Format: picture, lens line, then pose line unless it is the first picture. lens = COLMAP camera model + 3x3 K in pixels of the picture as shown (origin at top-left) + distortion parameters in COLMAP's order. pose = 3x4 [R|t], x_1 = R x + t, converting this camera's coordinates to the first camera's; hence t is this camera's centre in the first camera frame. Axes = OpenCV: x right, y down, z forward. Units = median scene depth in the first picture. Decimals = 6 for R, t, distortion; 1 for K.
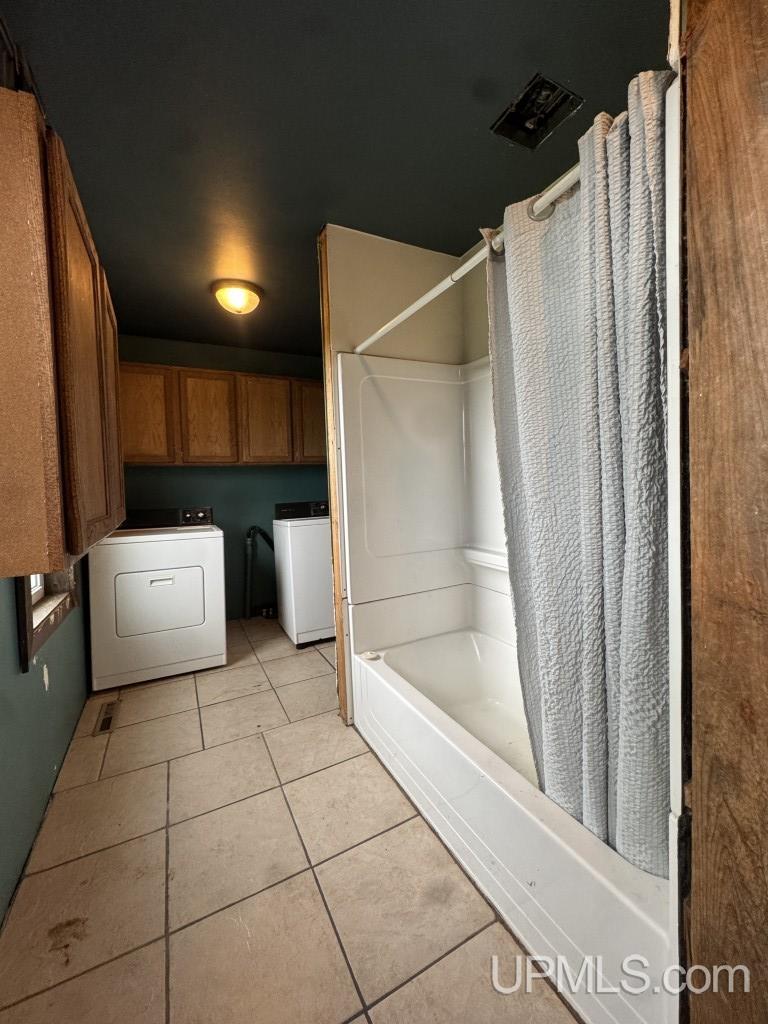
lens RADIAL K [[409.0, 0, 385.4], [0, 409.0, 493.6], [0, 0, 1]] dist [-0.001050, 0.000097]
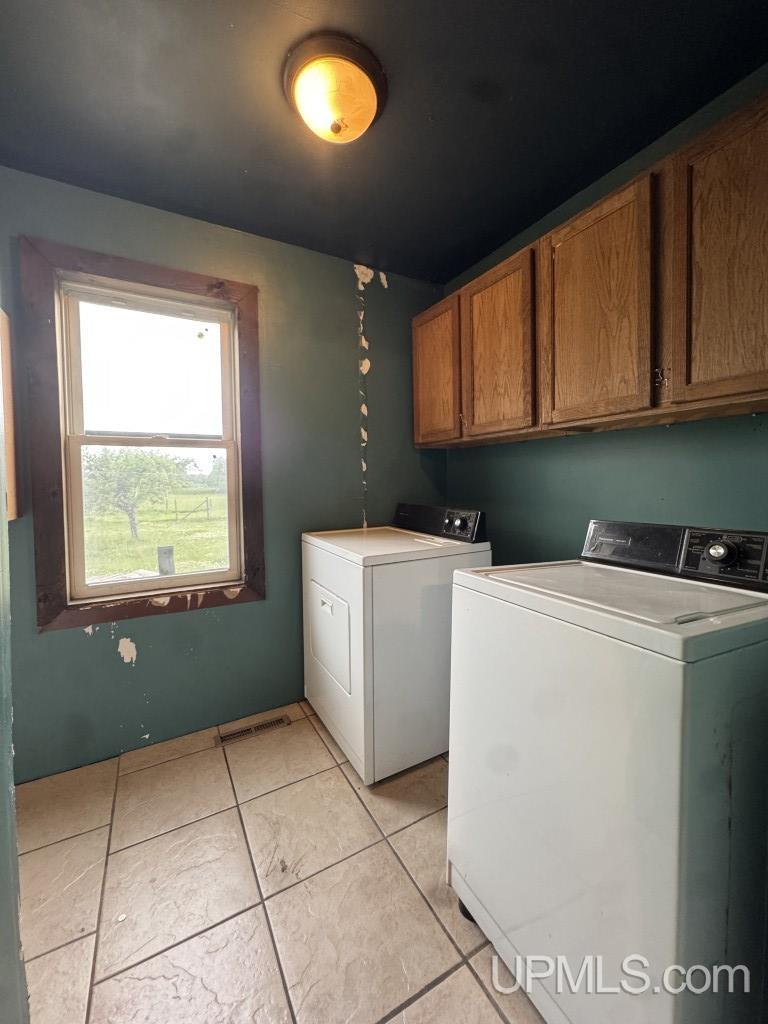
lens RADIAL K [[409.0, 0, 385.4], [0, 409.0, 493.6], [0, 0, 1]] dist [-0.001050, 0.000097]
pose [[0.031525, 0.058153, -0.997810, 0.142950], [-0.016774, 0.998196, 0.057646, -0.023828], [0.999362, 0.014920, 0.032444, 0.893514]]
